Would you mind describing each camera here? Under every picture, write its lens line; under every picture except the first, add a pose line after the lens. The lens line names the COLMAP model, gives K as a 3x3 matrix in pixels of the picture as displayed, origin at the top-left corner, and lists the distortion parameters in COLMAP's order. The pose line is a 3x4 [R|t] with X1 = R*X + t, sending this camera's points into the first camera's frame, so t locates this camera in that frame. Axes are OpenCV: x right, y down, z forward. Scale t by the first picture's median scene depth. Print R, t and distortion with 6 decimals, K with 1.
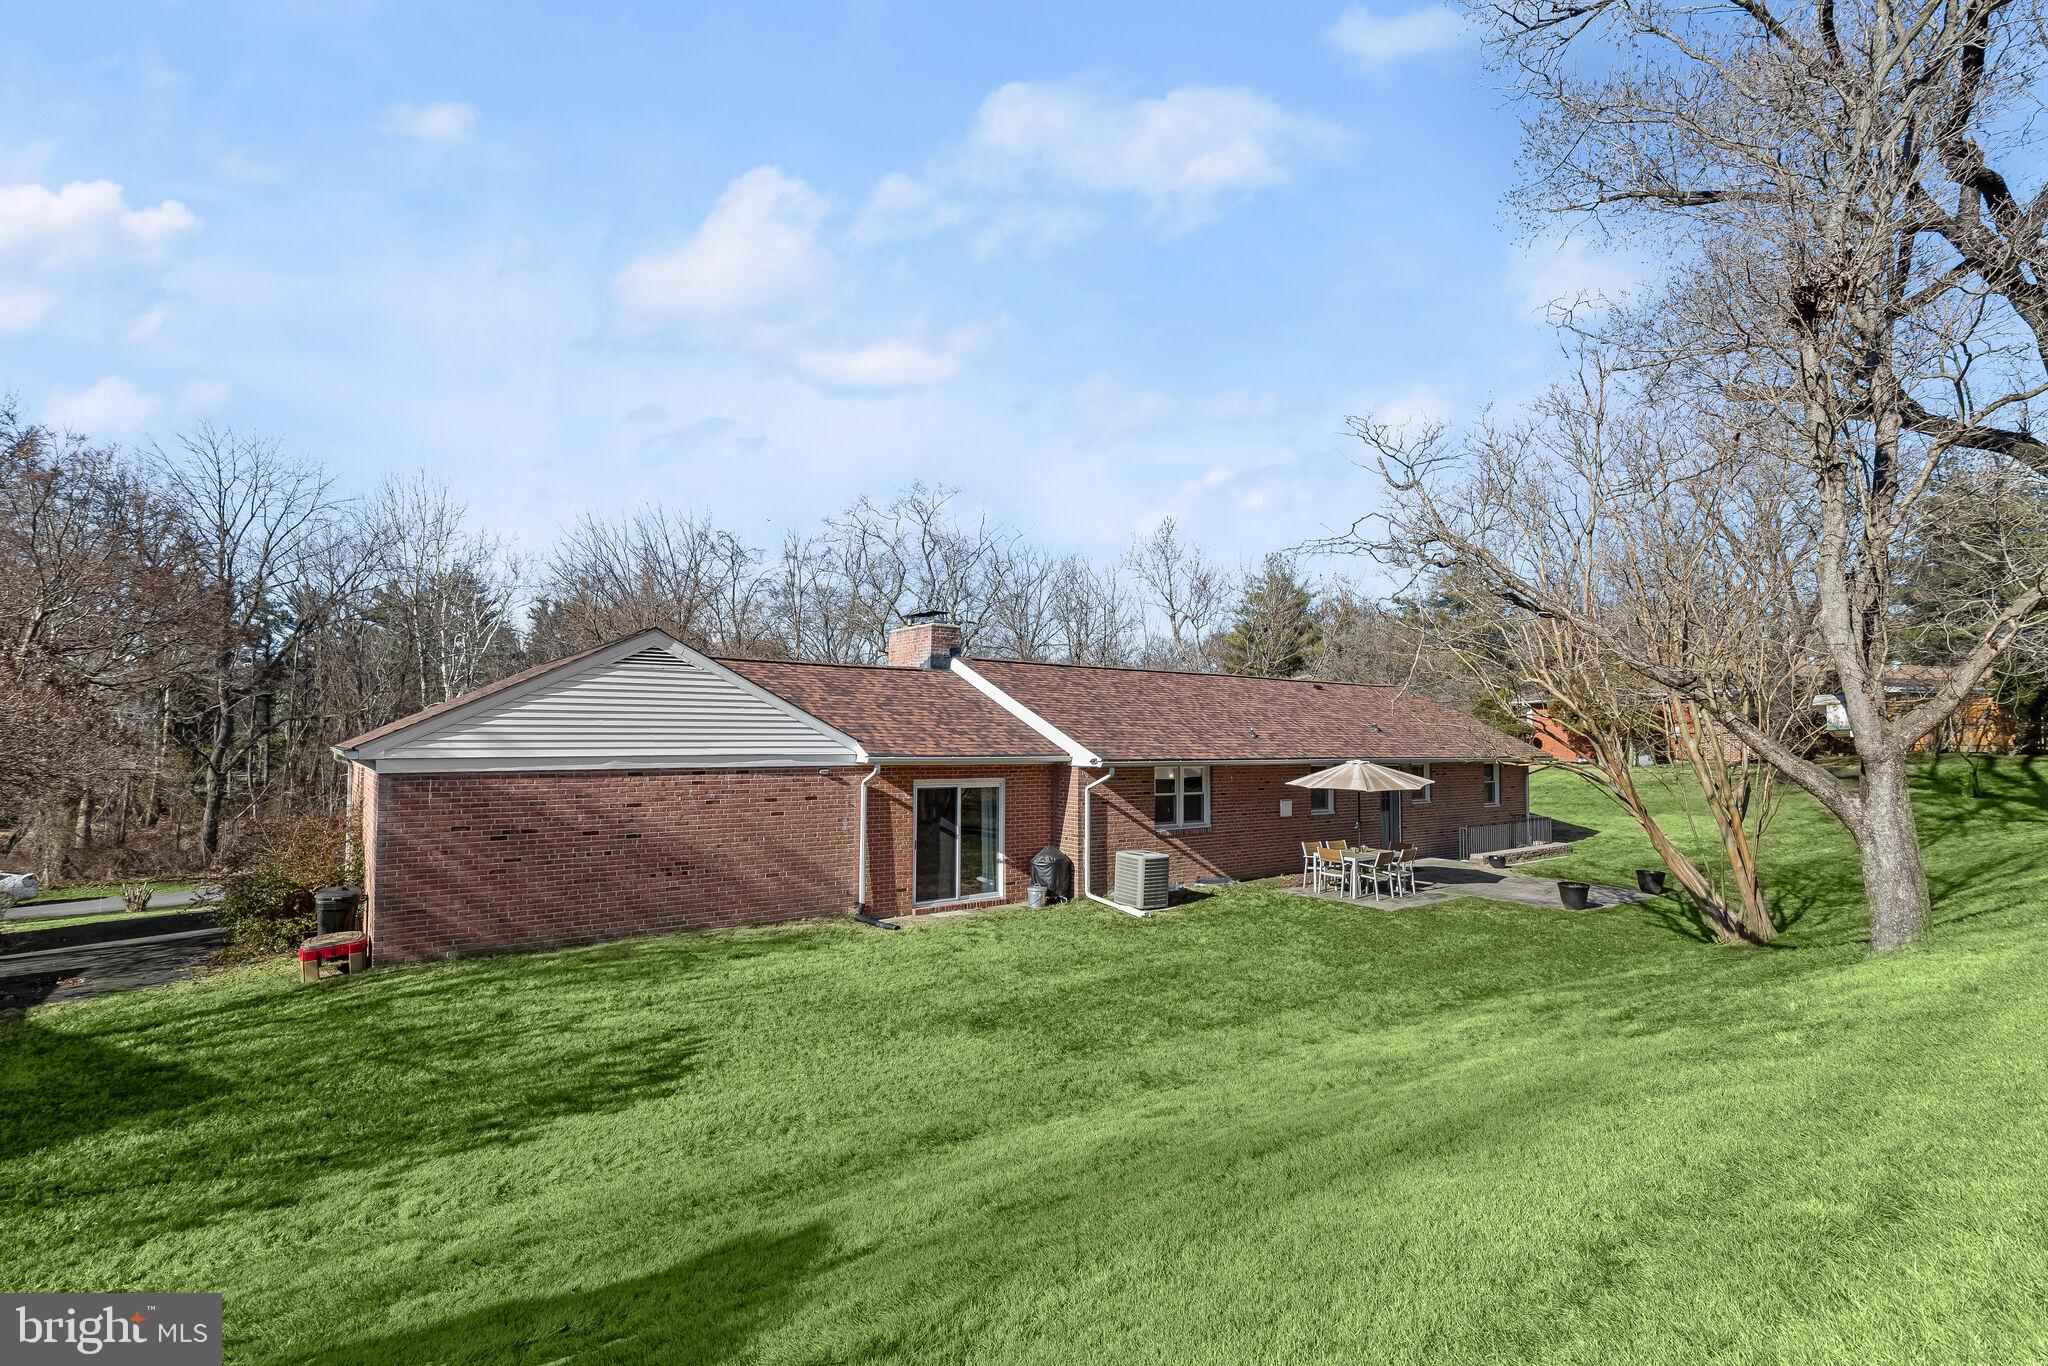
lens RADIAL K [[931.6, 0, 1016.7], [0, 931.6, 690.7], [0, 0, 1]] dist [0.001032, 0.001014]
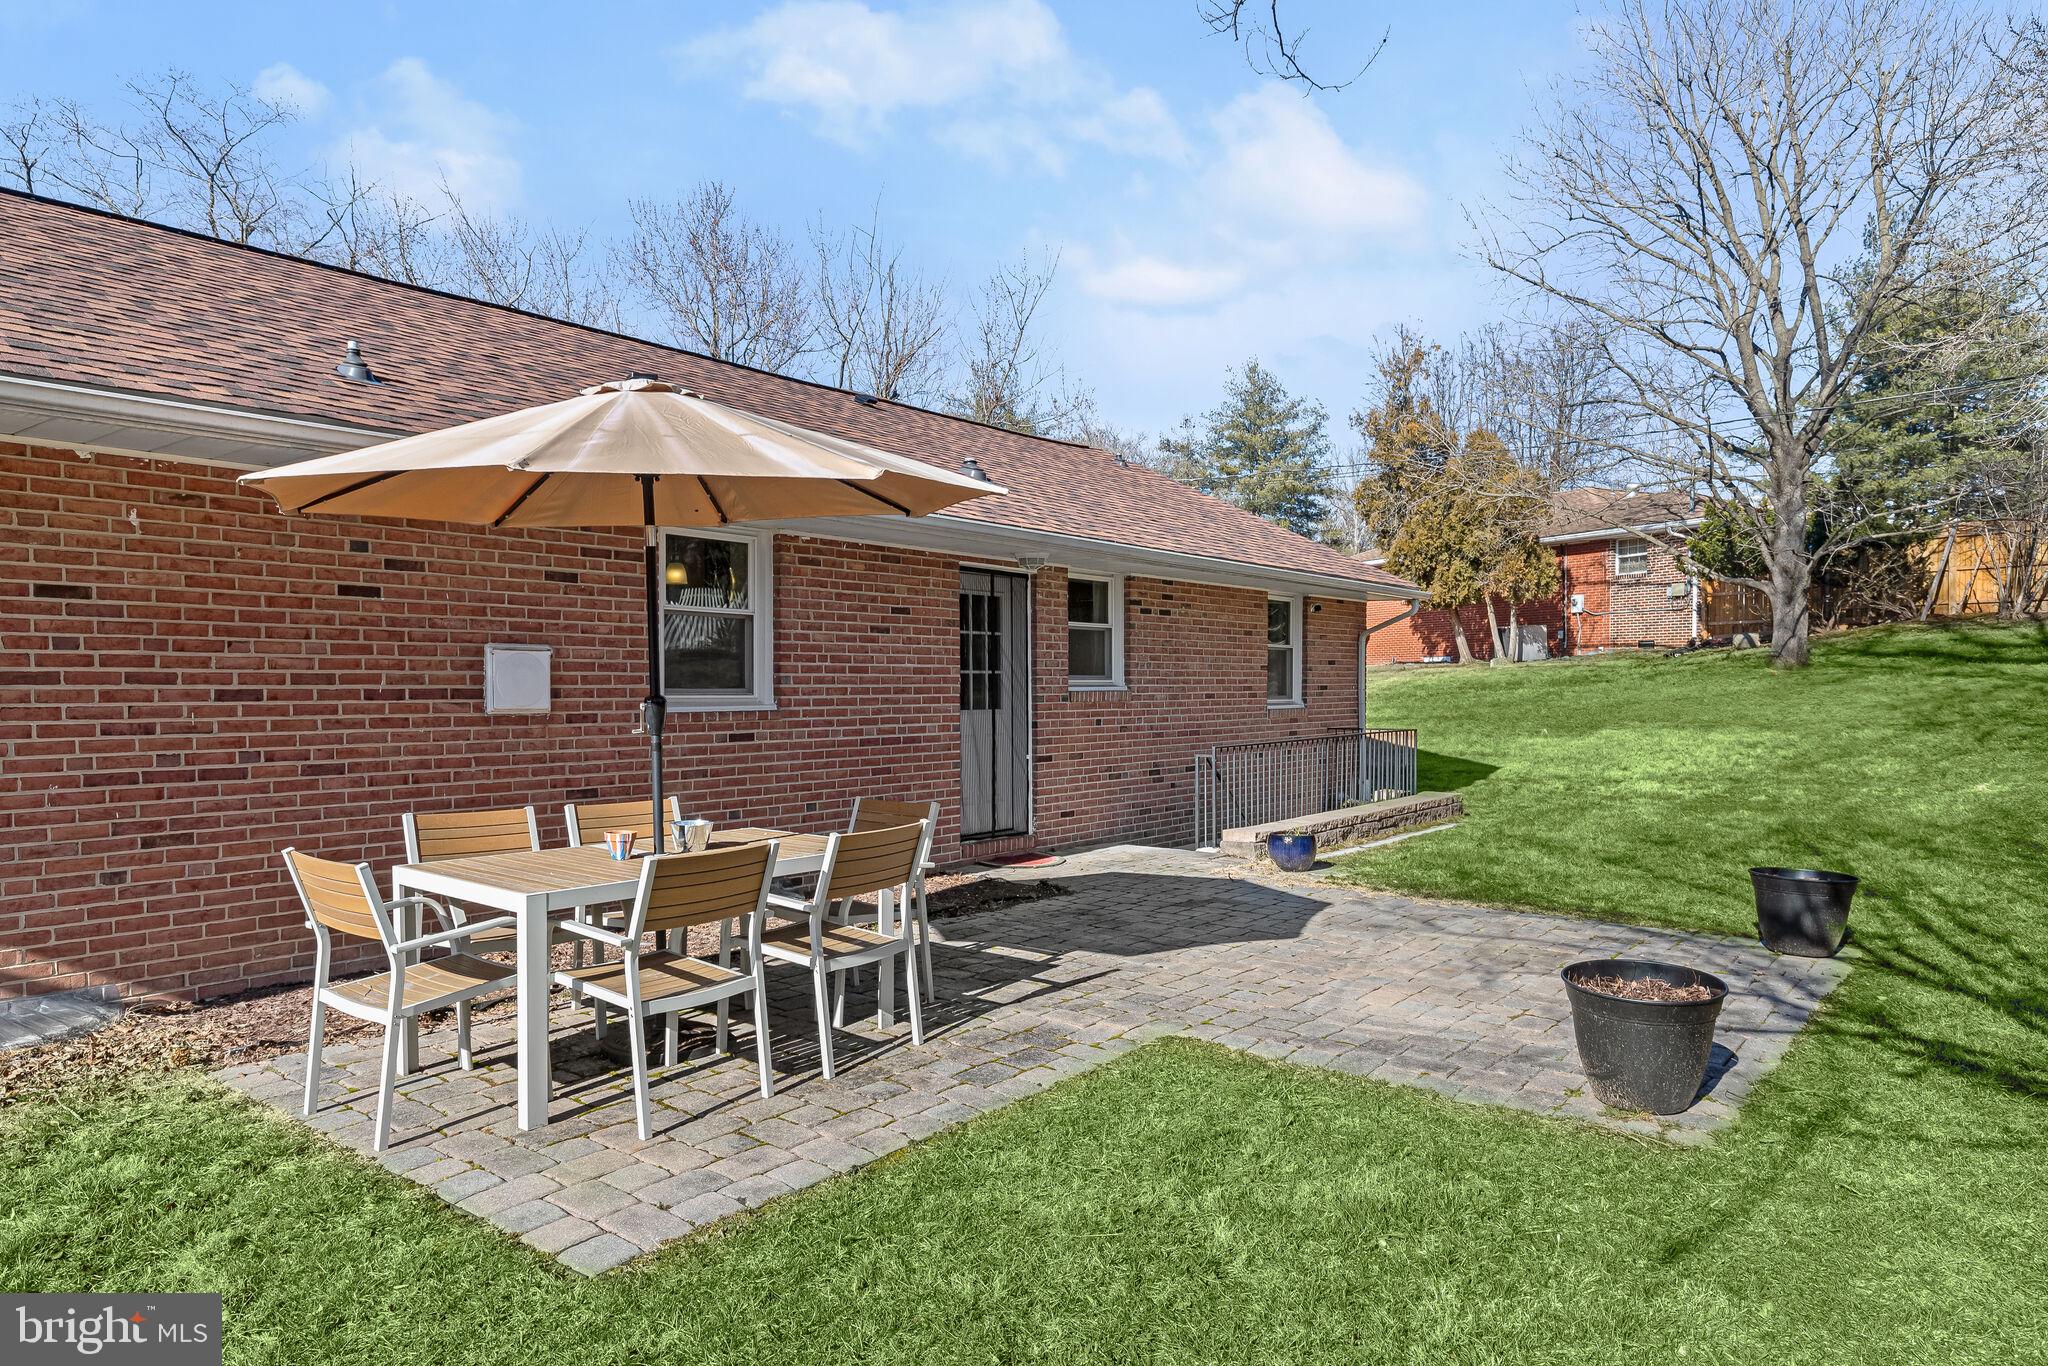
lens RADIAL K [[1304.8, 0, 1028.3], [0, 1304.8, 686.1], [0, 0, 1]] dist [0.002553, 0.000121]
pose [[0.963815, -0.010394, 0.266368, 0.282525], [-0.004701, 0.998421, 0.055969, 0.093161], [-0.266529, -0.055196, 0.962245, 0.543942]]
